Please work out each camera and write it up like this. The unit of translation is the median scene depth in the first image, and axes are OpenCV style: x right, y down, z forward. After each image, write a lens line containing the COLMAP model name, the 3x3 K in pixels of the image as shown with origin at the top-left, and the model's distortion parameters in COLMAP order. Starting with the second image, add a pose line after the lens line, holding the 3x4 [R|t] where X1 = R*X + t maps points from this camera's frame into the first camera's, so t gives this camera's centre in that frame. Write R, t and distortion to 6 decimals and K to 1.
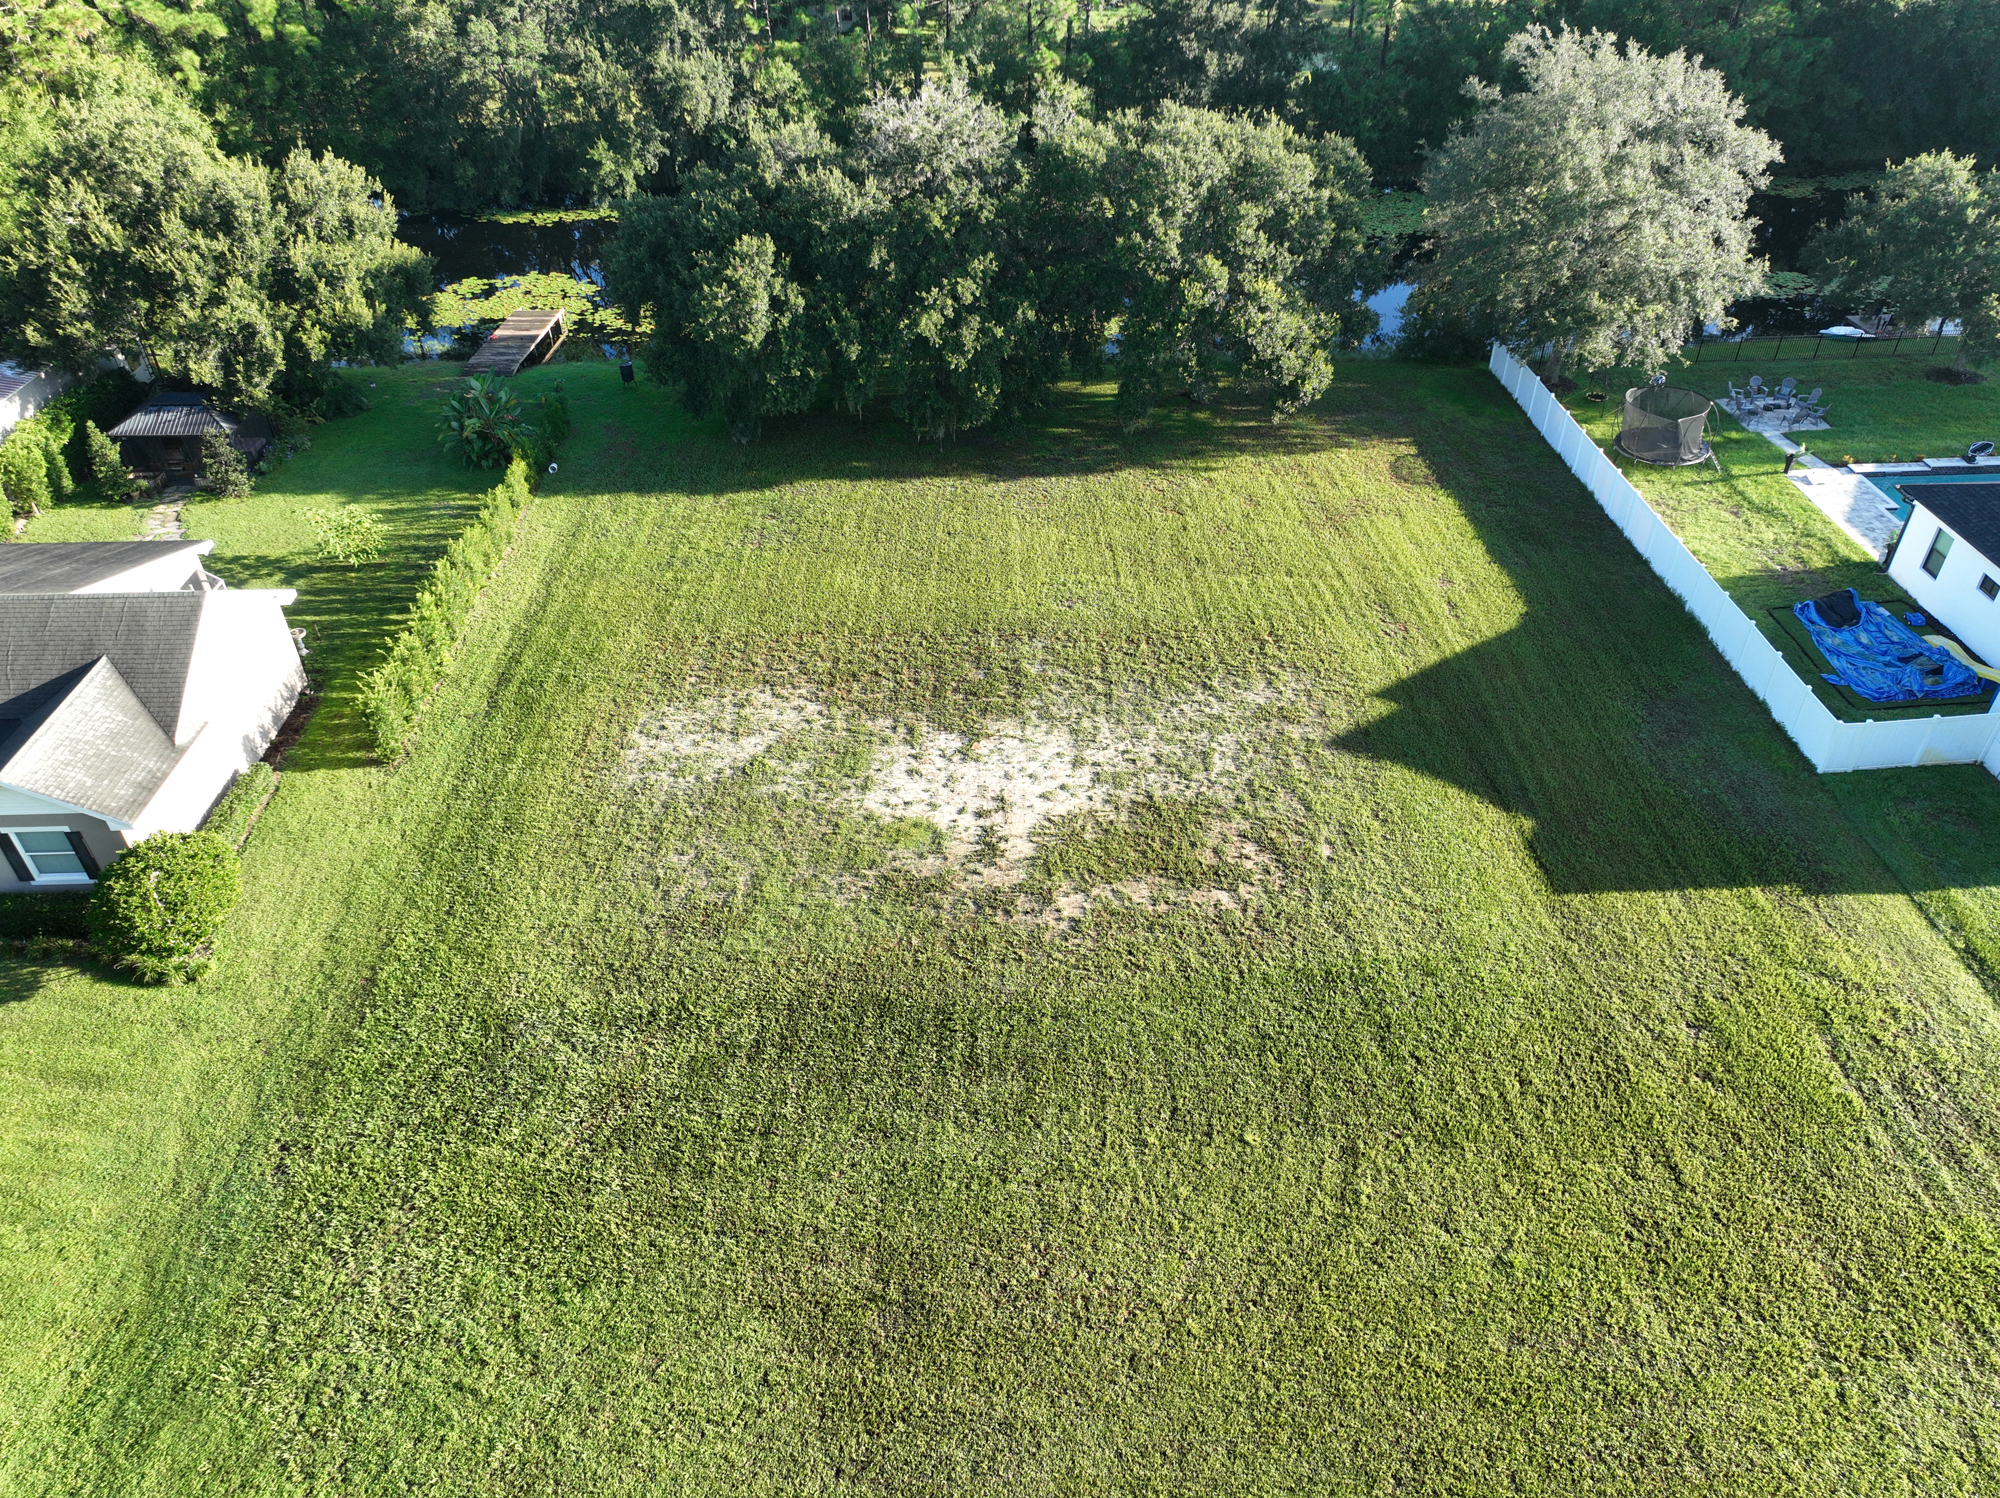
lens RADIAL K [[1389.0, 0, 1000.0], [0, 1389.0, 749.0], [0, 0, 1]] dist [0.011646, 0.001153]
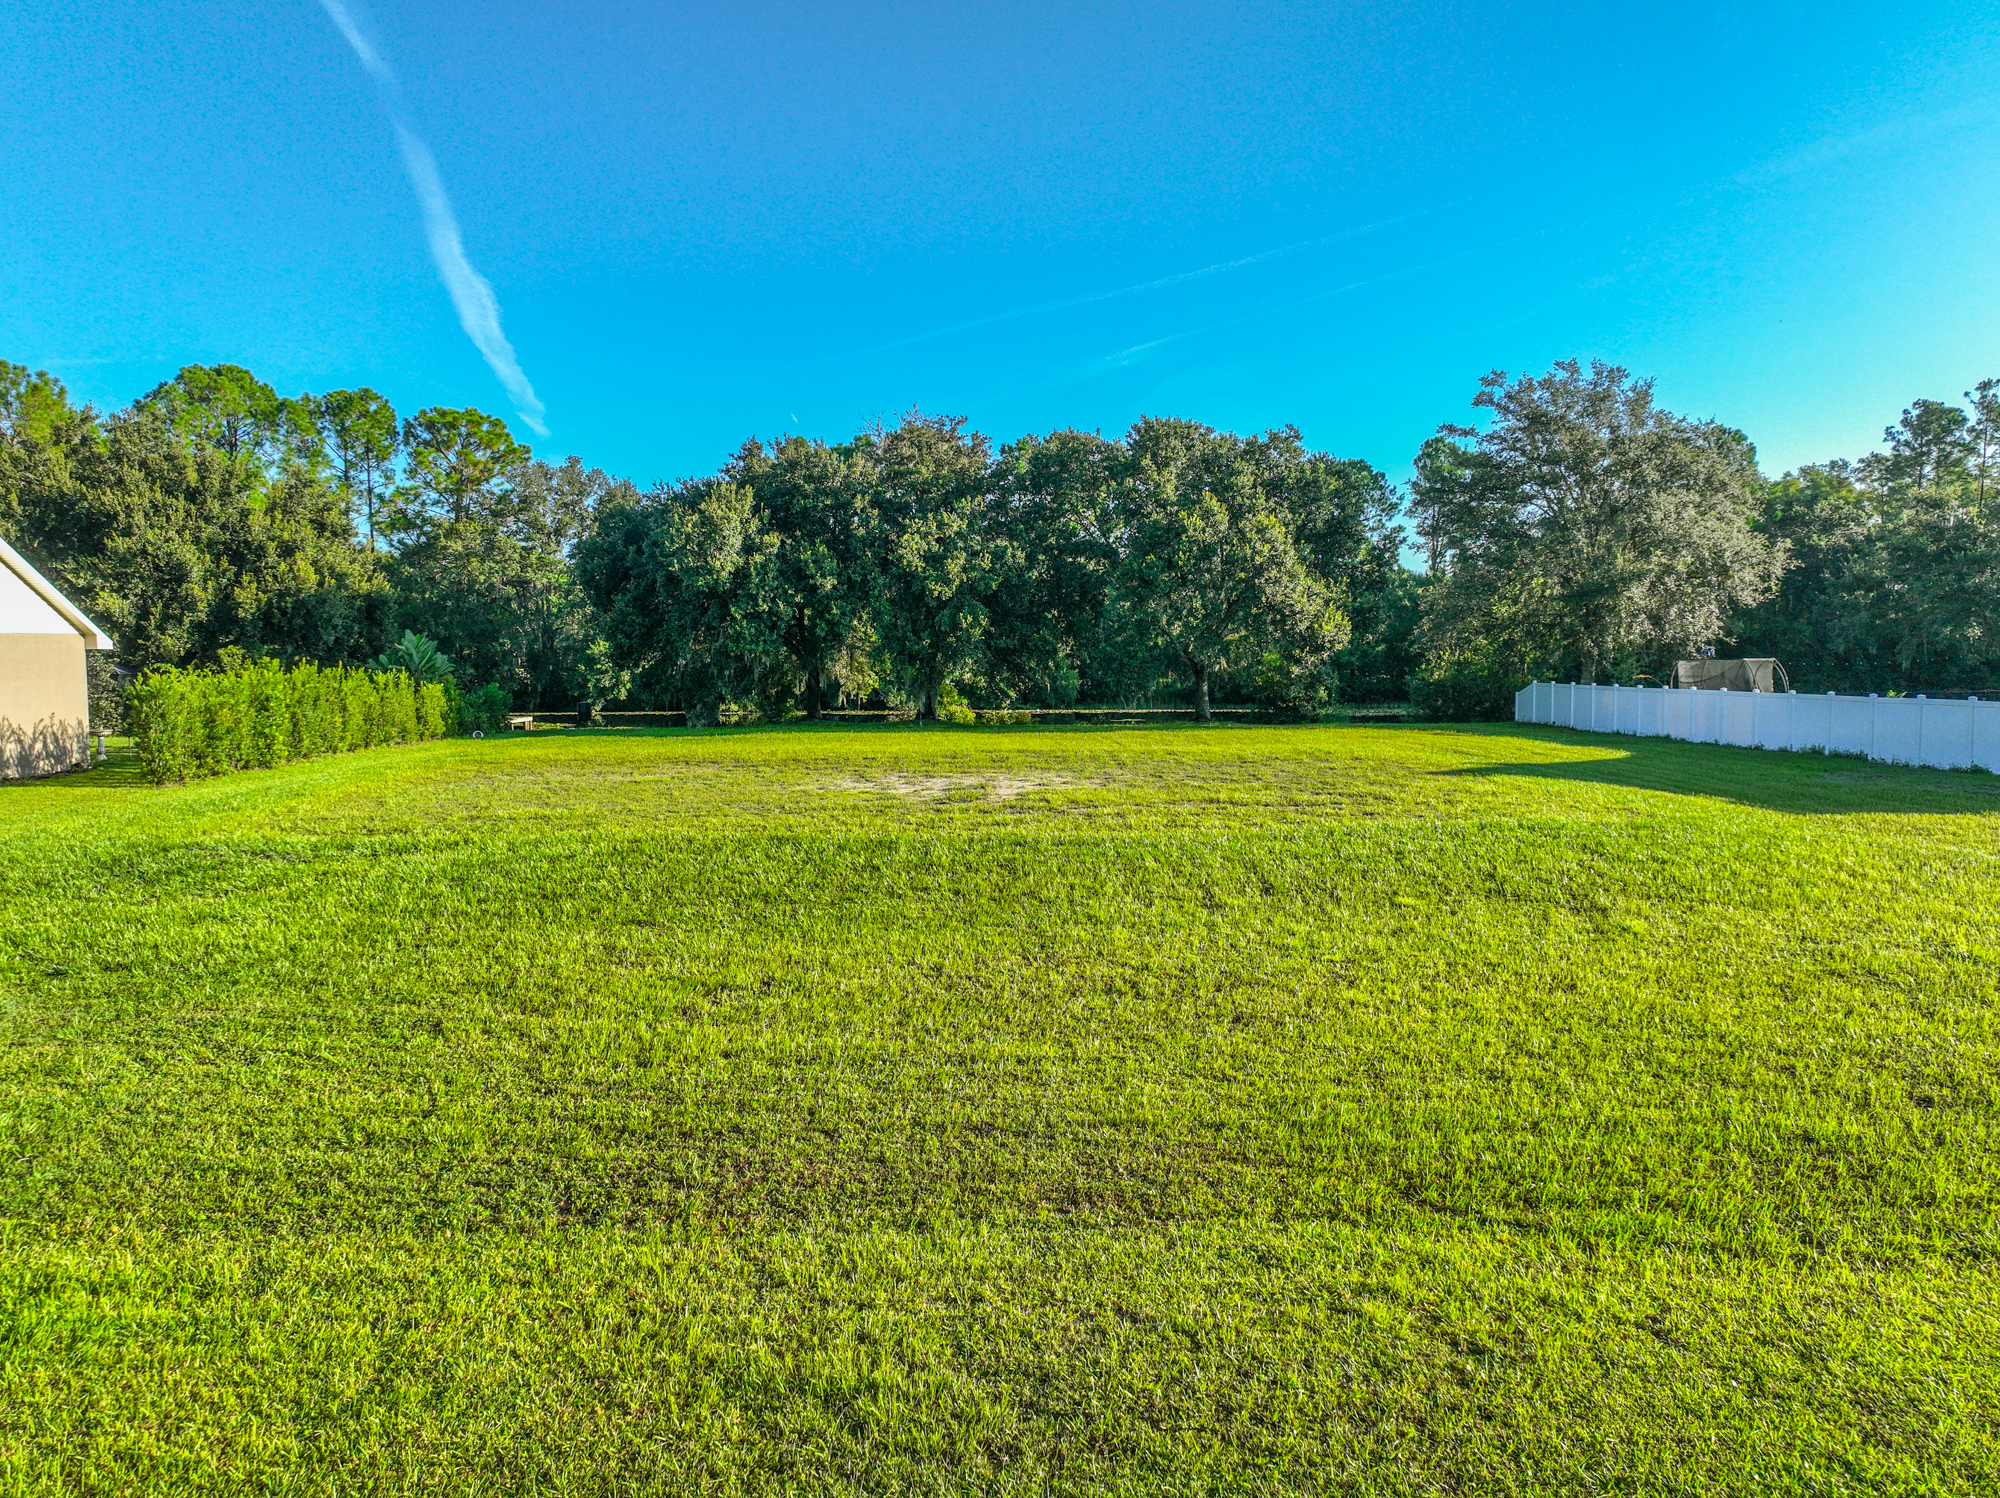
lens RADIAL K [[1389.0, 0, 1000.0], [0, 1389.0, 749.0], [0, 0, 1]] dist [0.011646, 0.001153]
pose [[0.999934, 0.011366, 0.001799, 0.009902], [-0.008588, 0.841123, -0.540775, 0.380456], [-0.007659, 0.540724, 0.841165, 0.358133]]
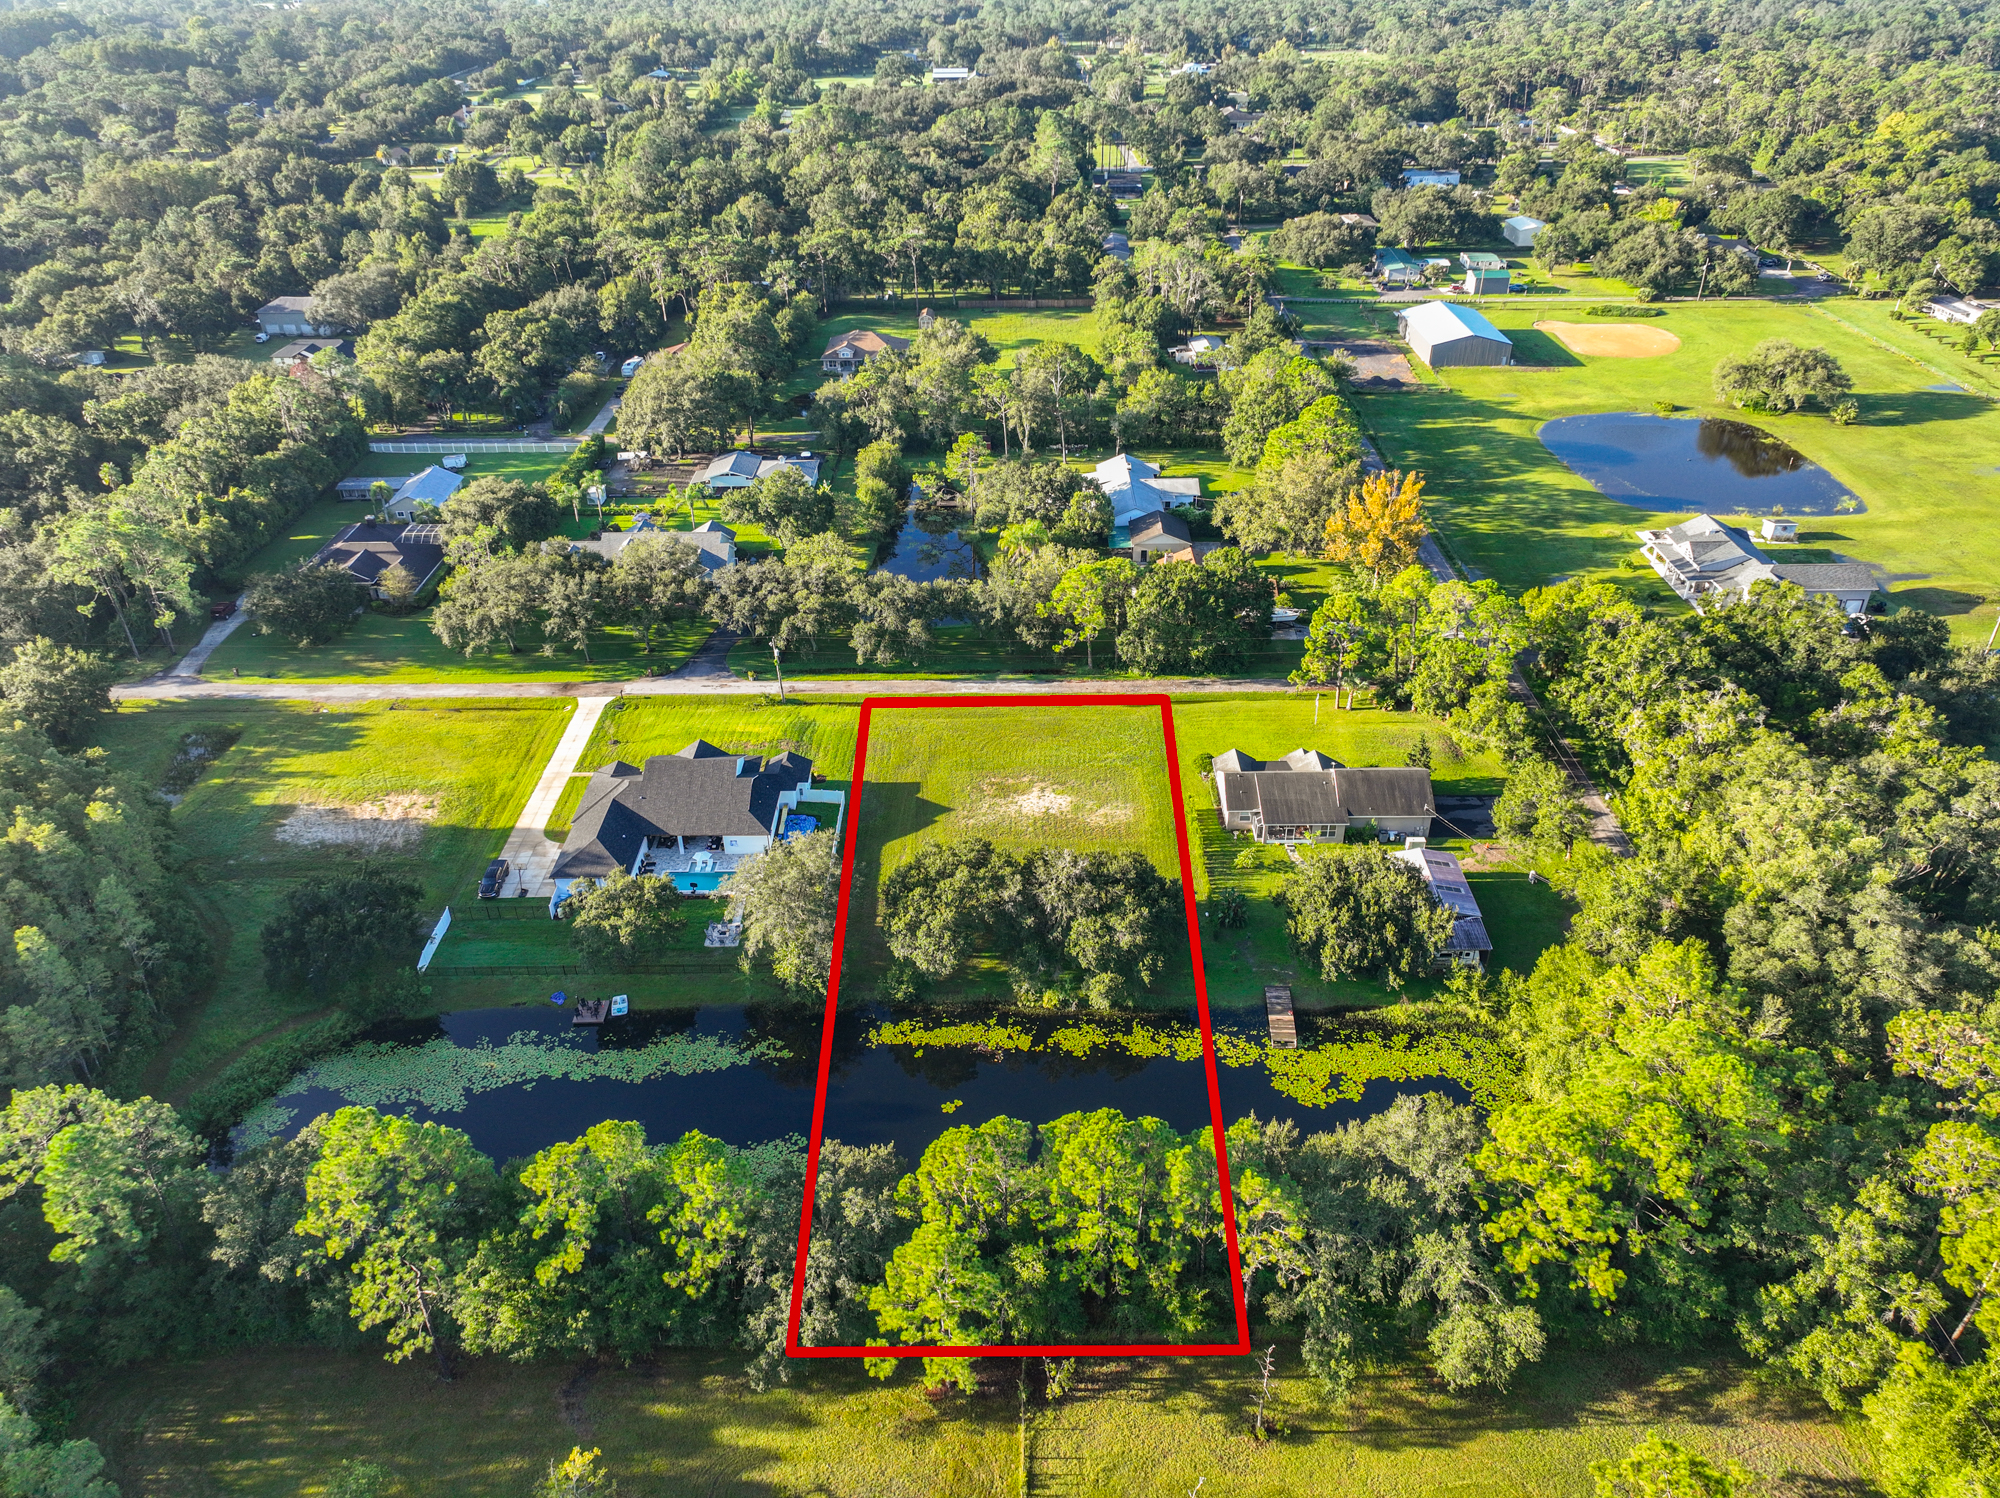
lens RADIAL K [[1389.0, 0, 1000.0], [0, 1389.0, 749.0], [0, 0, 1]] dist [0.011646, 0.001153]
pose [[-0.999305, -0.002757, 0.037178, -0.035774], [0.033568, 0.367276, 0.929506, -3.748844], [-0.016217, 0.930108, -0.366928, 2.279022]]
